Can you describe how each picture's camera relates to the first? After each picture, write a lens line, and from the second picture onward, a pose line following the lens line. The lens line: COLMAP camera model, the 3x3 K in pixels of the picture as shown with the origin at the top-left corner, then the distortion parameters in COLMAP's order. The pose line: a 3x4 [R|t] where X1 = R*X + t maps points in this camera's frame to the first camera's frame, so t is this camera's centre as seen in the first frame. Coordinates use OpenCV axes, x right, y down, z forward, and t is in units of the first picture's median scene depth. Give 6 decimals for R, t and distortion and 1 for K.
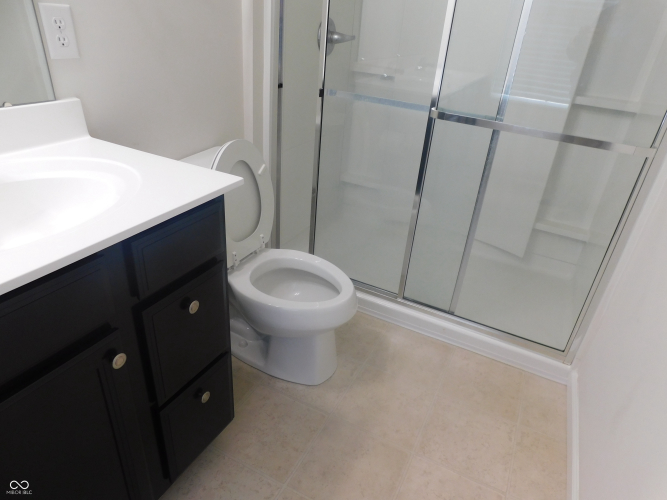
lens RADIAL K [[437.2, 0, 333.5], [0, 437.2, 250.0], [0, 0, 1]] dist [-0.078367, 0.057643]
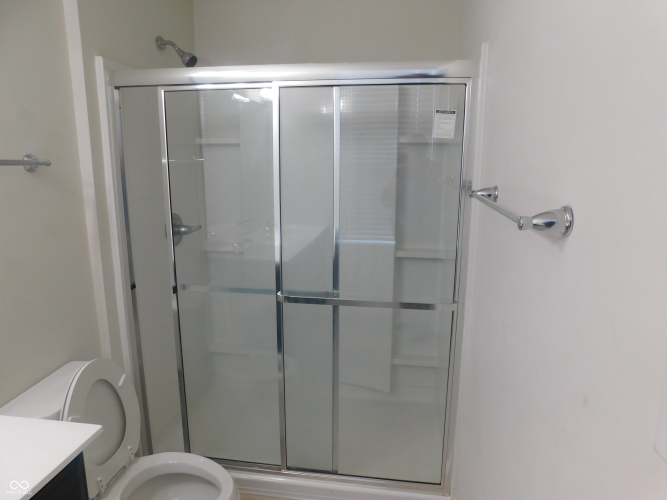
lens RADIAL K [[437.2, 0, 333.5], [0, 437.2, 250.0], [0, 0, 1]] dist [-0.078367, 0.057643]
pose [[0.944625, -0.133434, 0.299799, 0.033088], [0.212699, 0.944665, -0.249736, -0.102453], [-0.249886, 0.299674, 0.920735, -0.101028]]
